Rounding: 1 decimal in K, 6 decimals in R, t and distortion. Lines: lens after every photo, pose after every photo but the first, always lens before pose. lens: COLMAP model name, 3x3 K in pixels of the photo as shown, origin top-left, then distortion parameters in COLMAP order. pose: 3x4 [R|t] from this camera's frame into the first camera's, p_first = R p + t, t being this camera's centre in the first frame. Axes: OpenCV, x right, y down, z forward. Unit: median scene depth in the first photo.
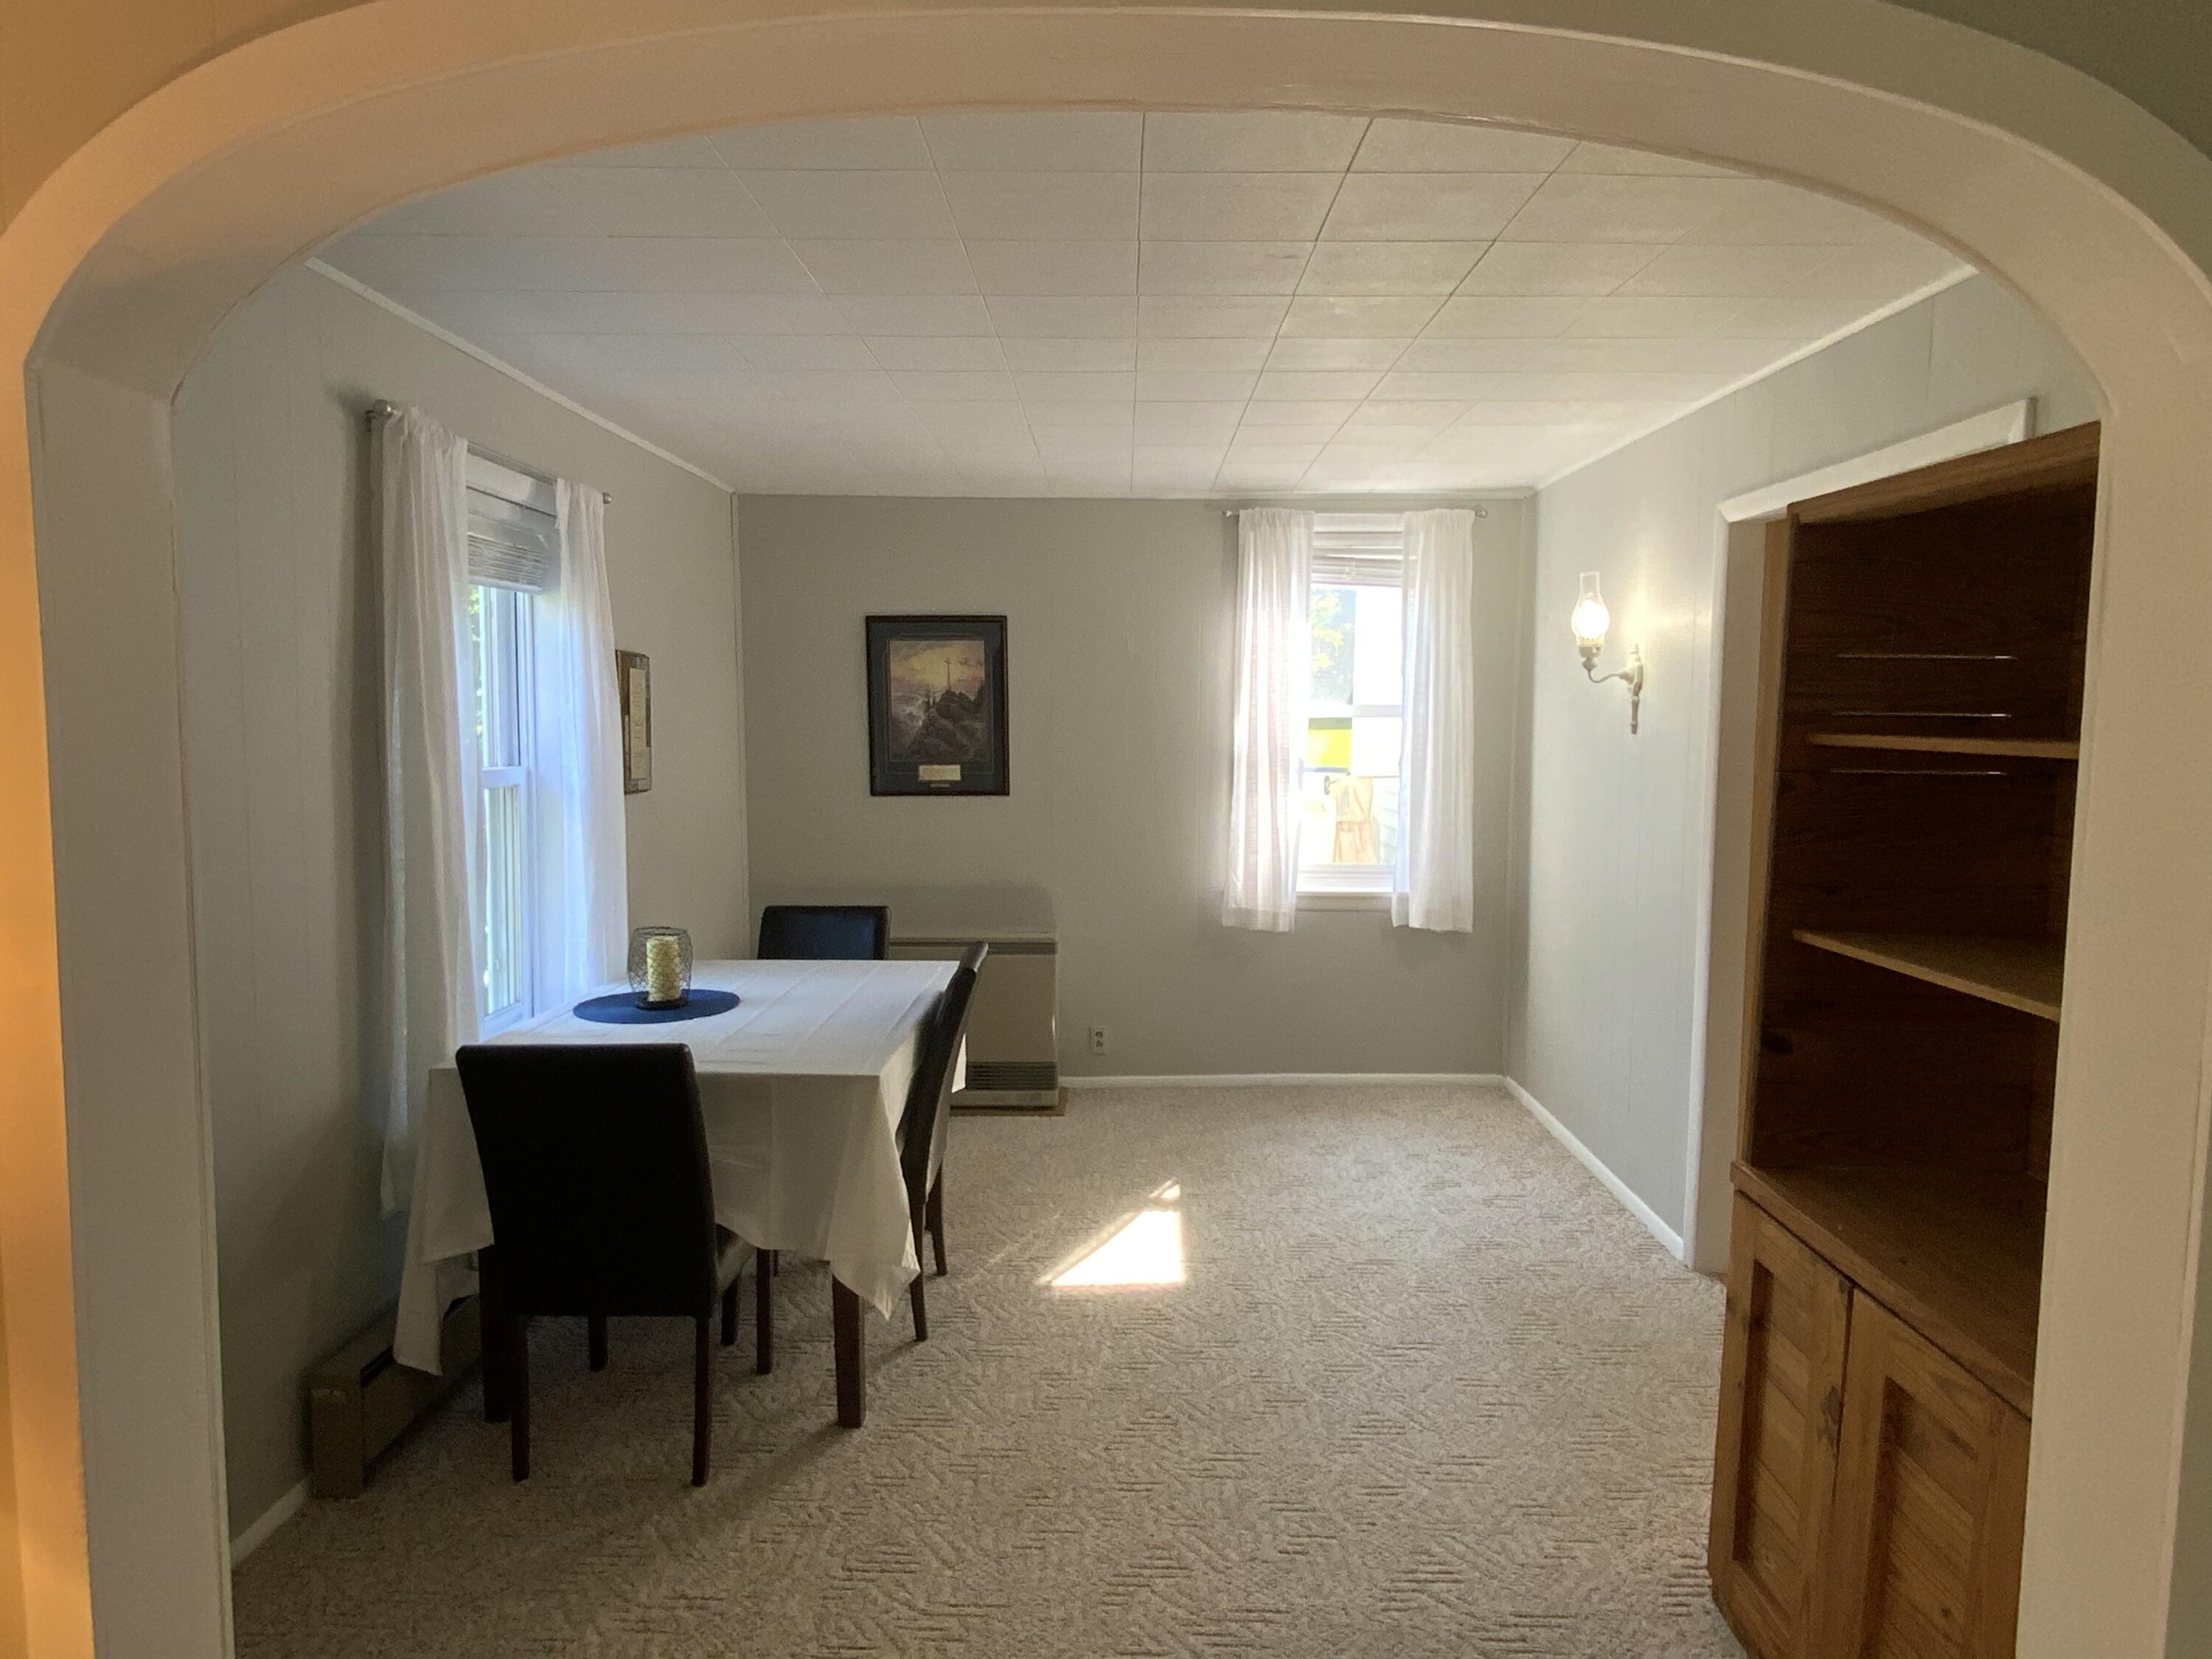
lens RADIAL K [[1274.5, 0, 1106.0], [0, 1274.5, 829.5], [0, 0, 1]] dist [0.055350, -0.070061]
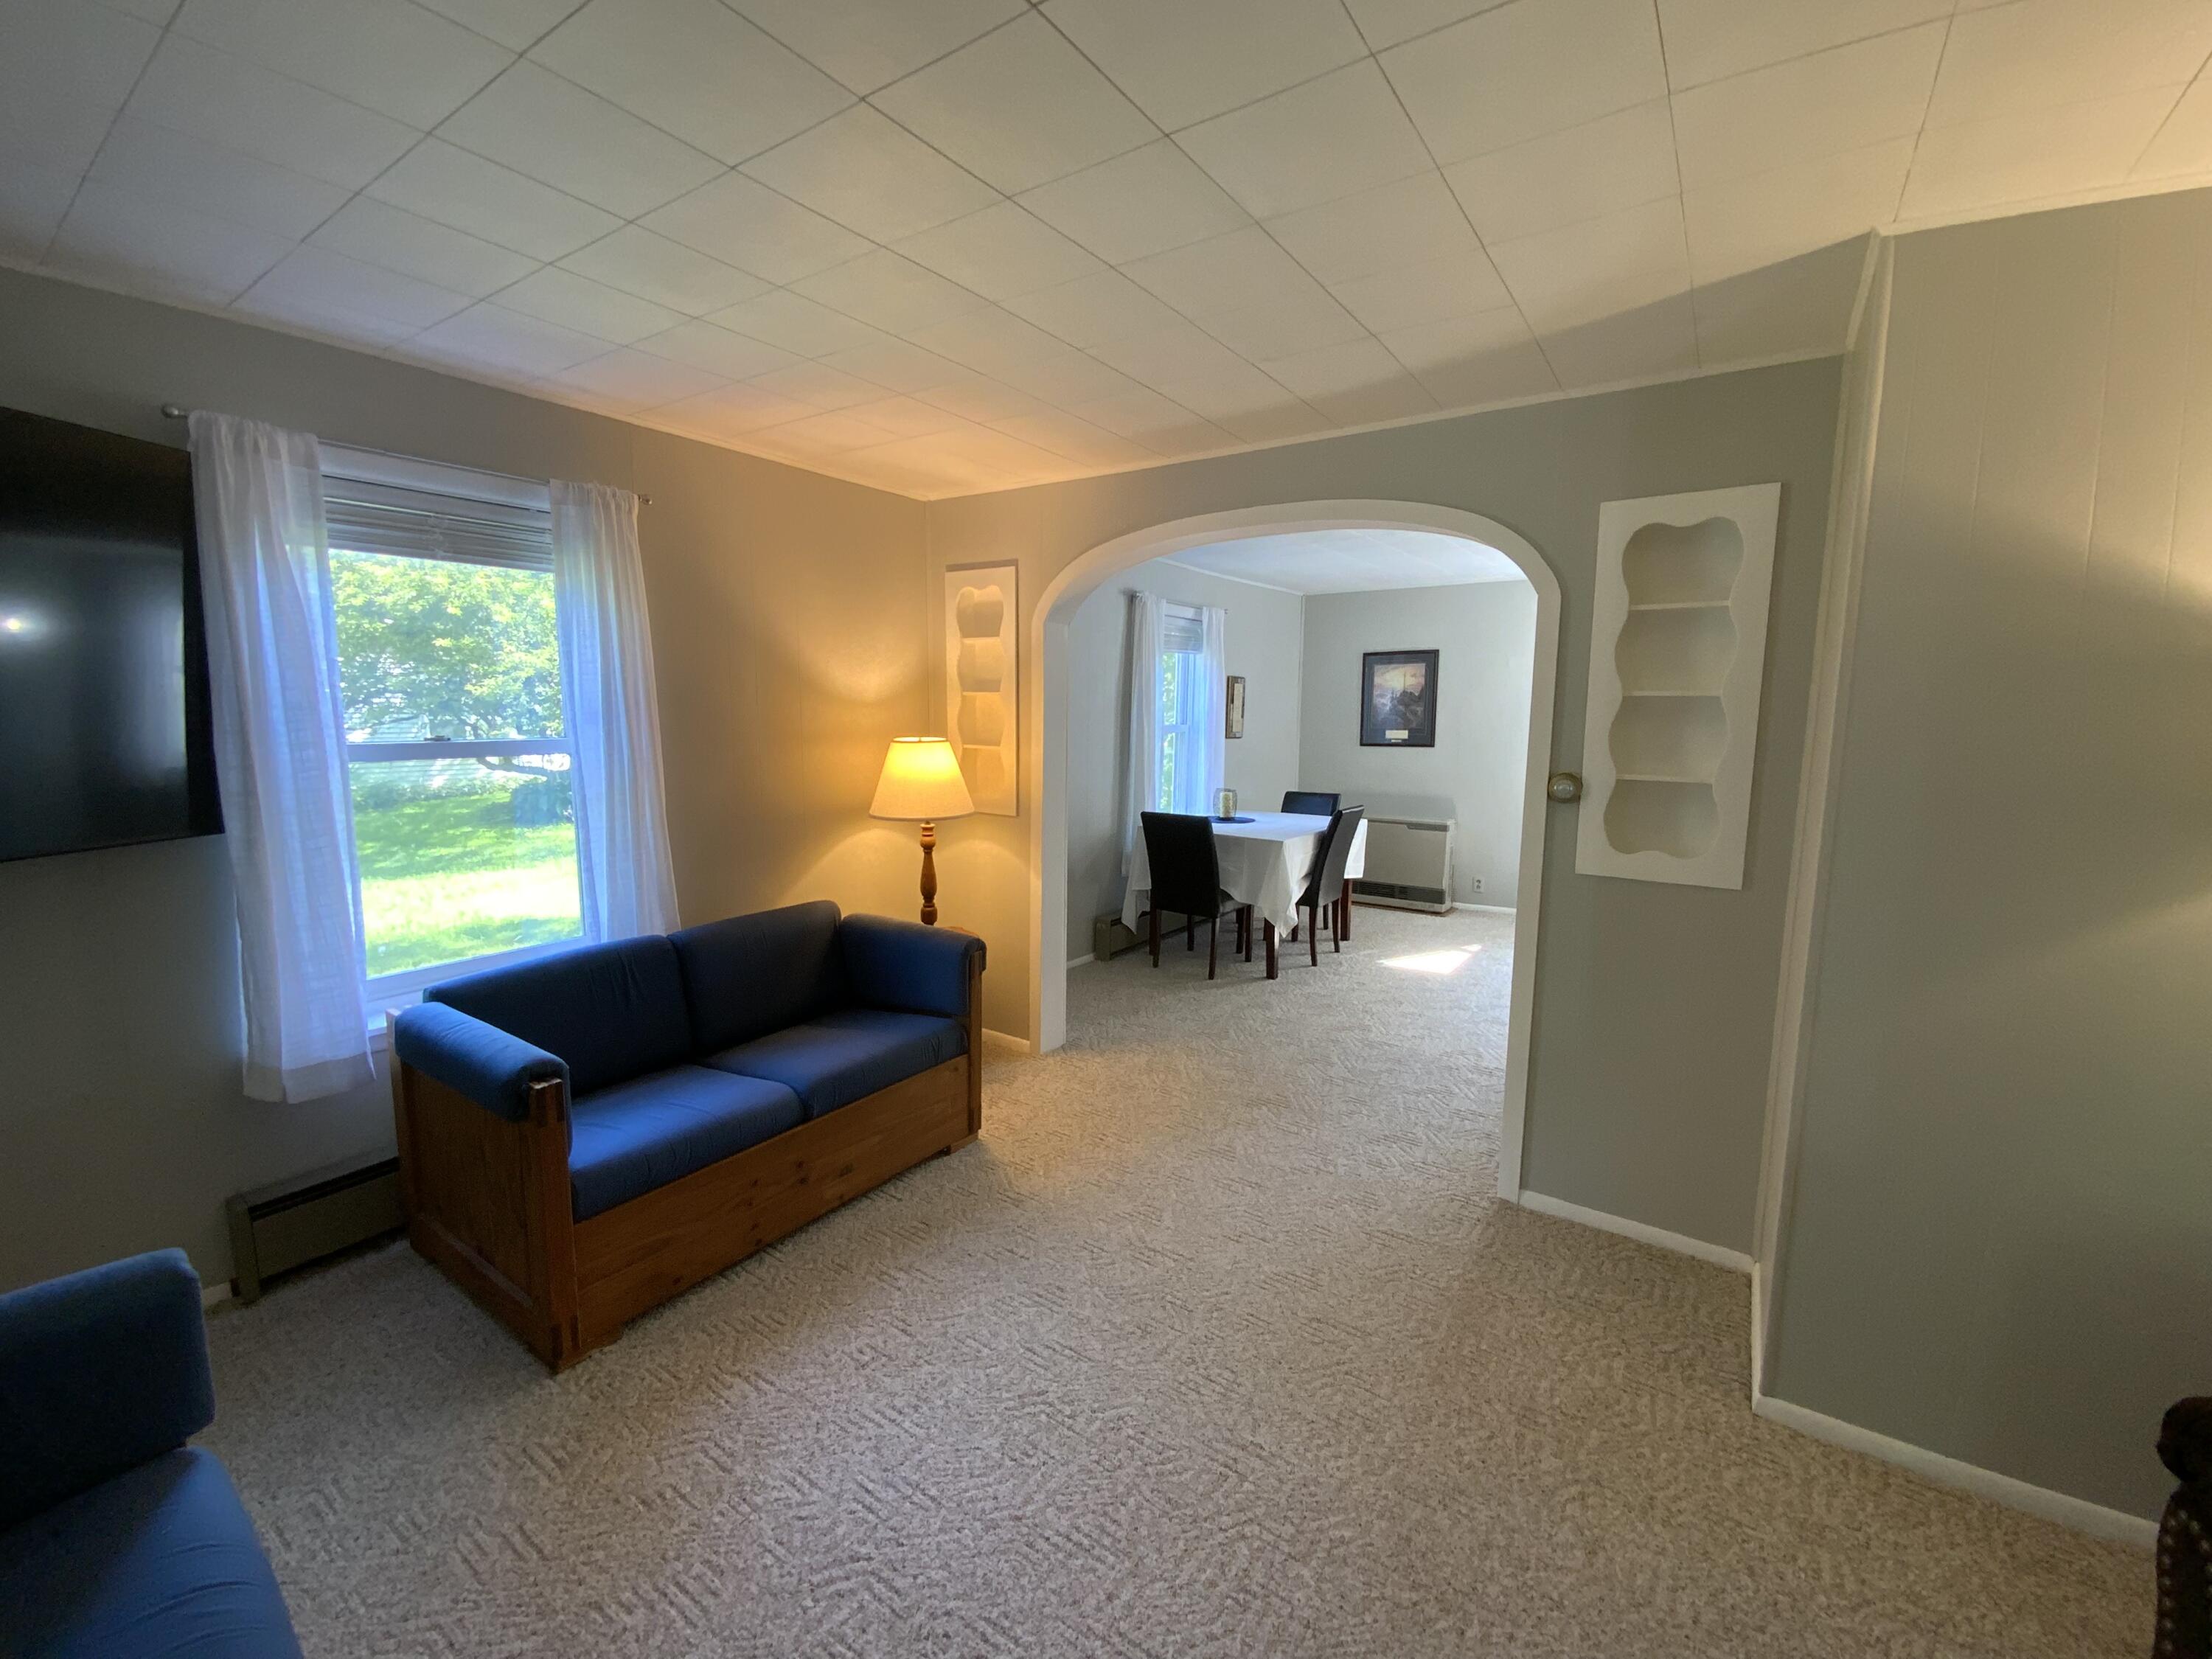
lens RADIAL K [[906.6, 0, 1110.6], [0, 906.6, 826.0], [0, 0, 1]] dist [-0.003012, -0.000517]
pose [[0.826841, 0.067747, -0.558340, 0.290144], [-0.047321, 0.997579, 0.050966, 0.044745], [0.560441, -0.015720, 0.828045, -0.370926]]
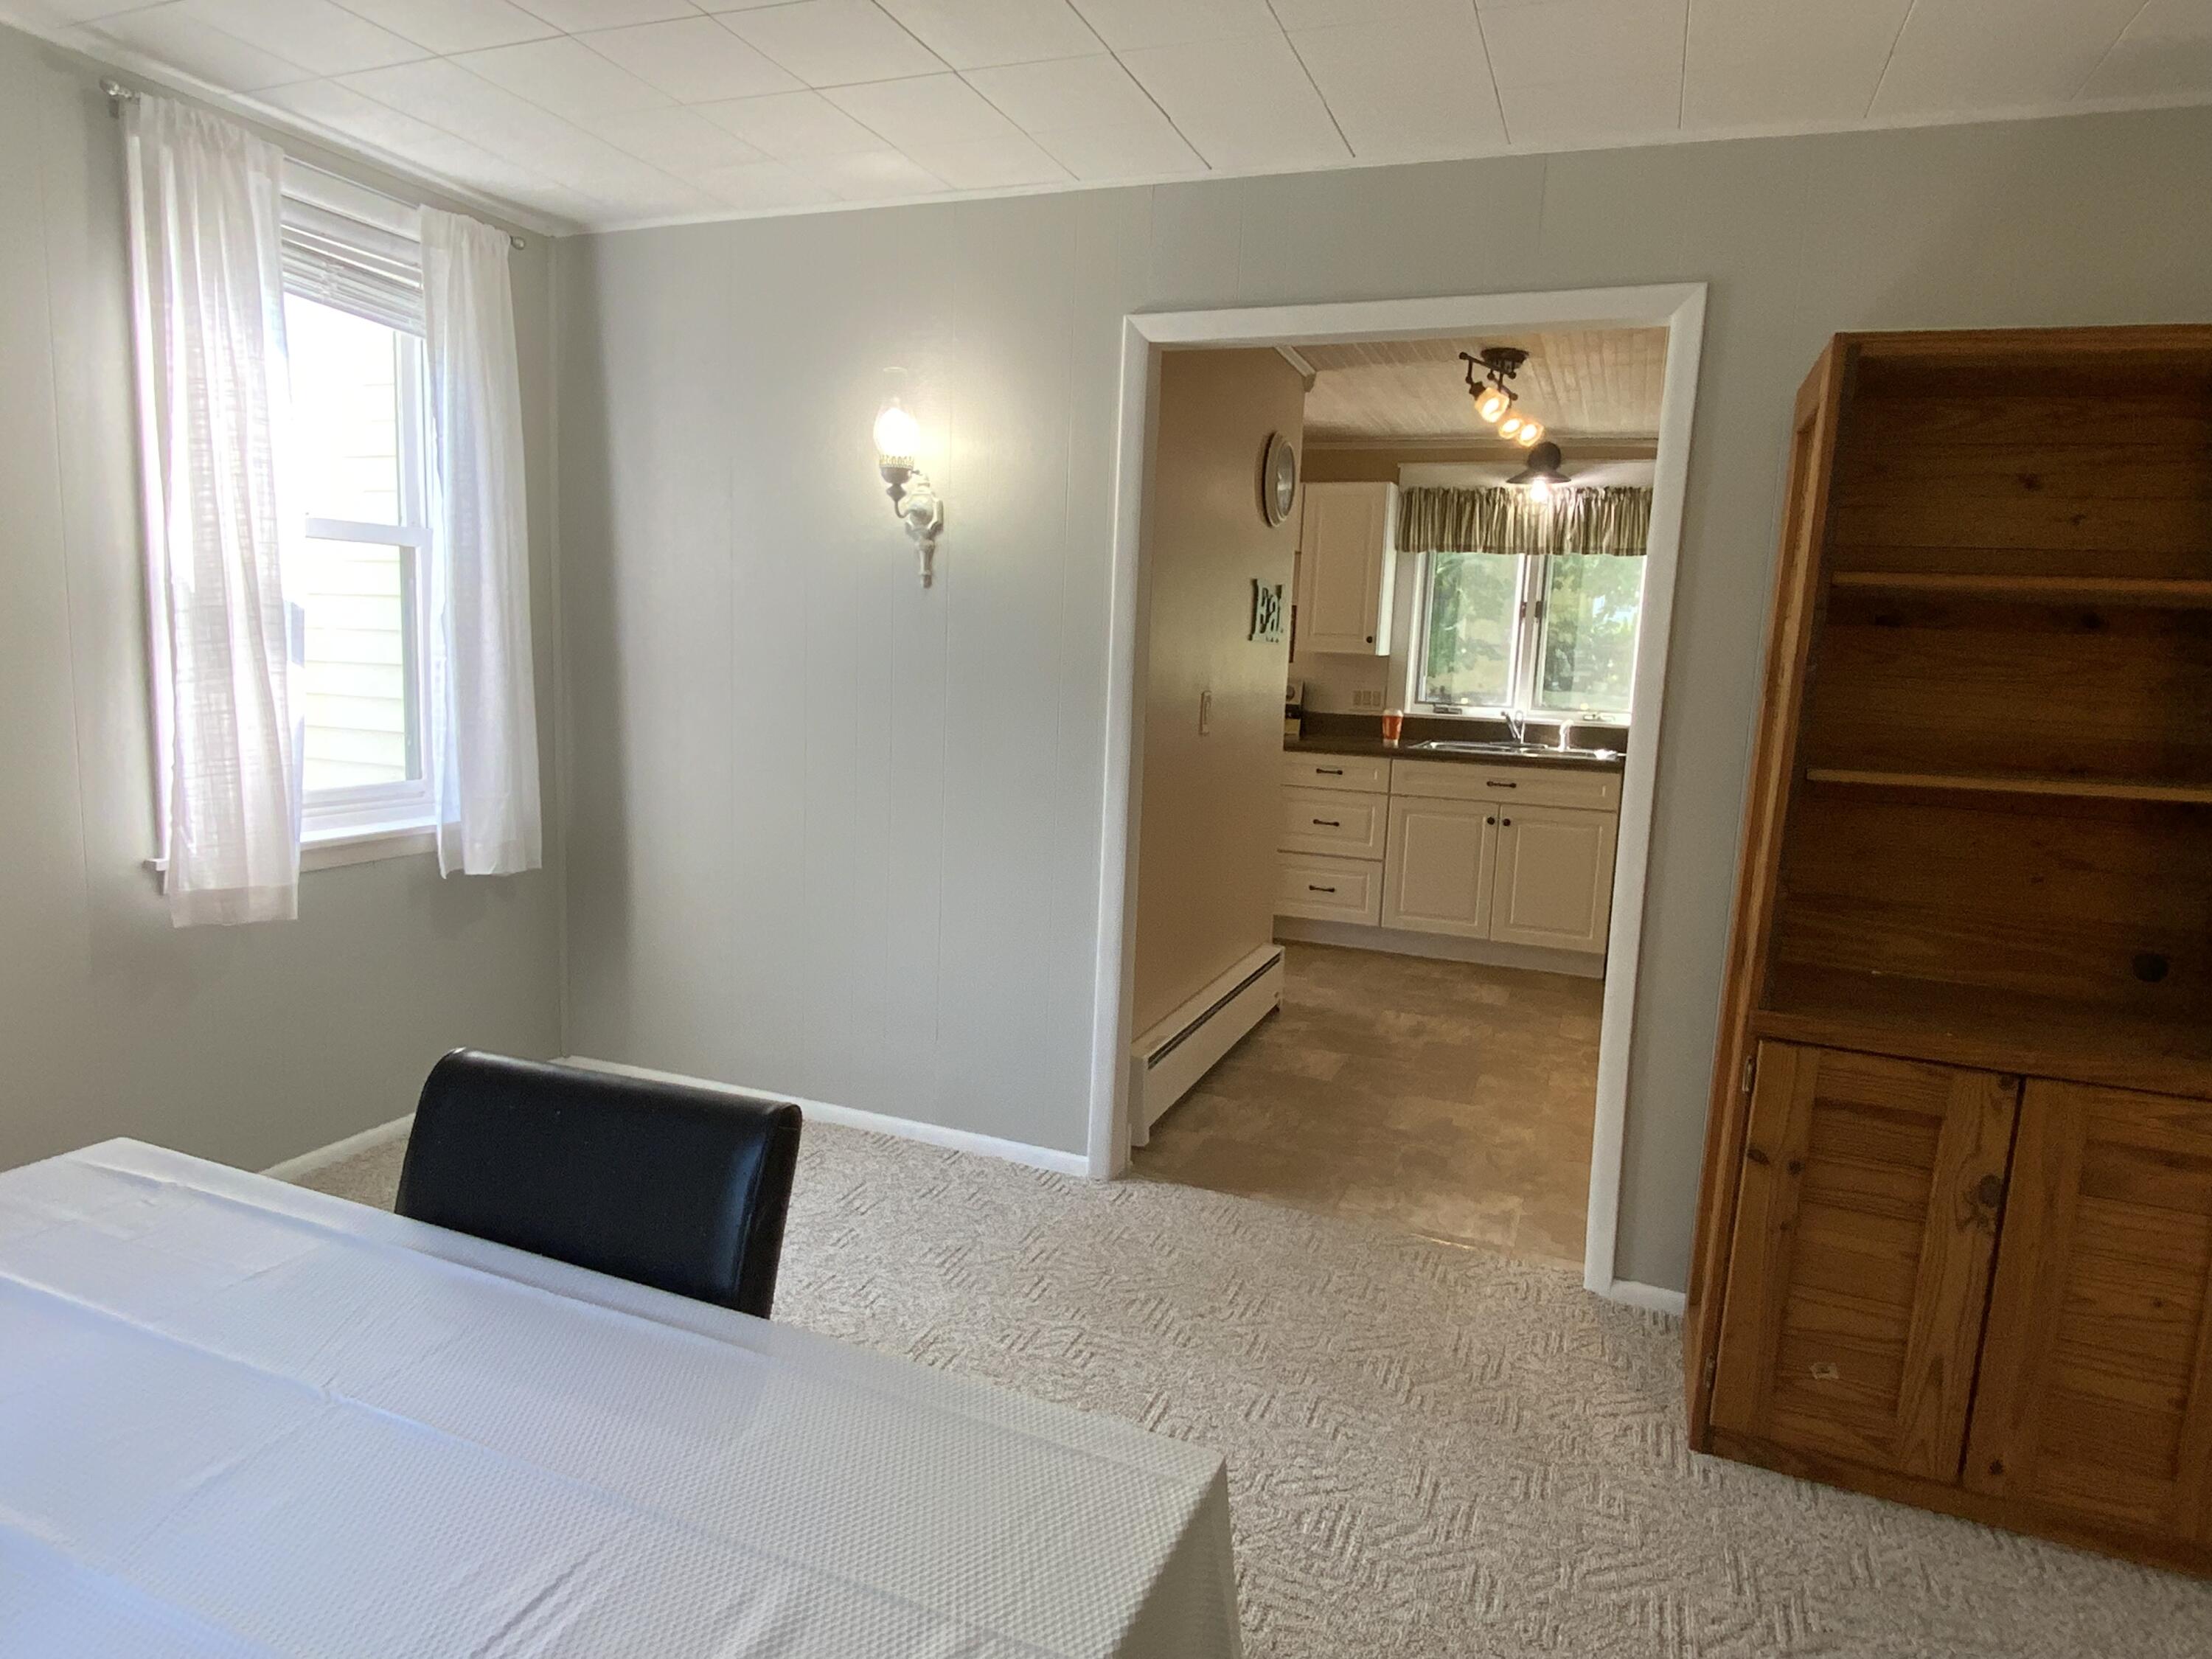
lens RADIAL K [[1285.6, 0, 1106.0], [0, 1285.6, 829.5], [0, 0, 1]] dist [0.026646, -0.019815]
pose [[0.372478, -0.119055, 0.920373, -0.254442], [0.044325, 0.992888, 0.110497, -0.005678], [-0.926982, -0.000362, 0.375106, 0.470962]]
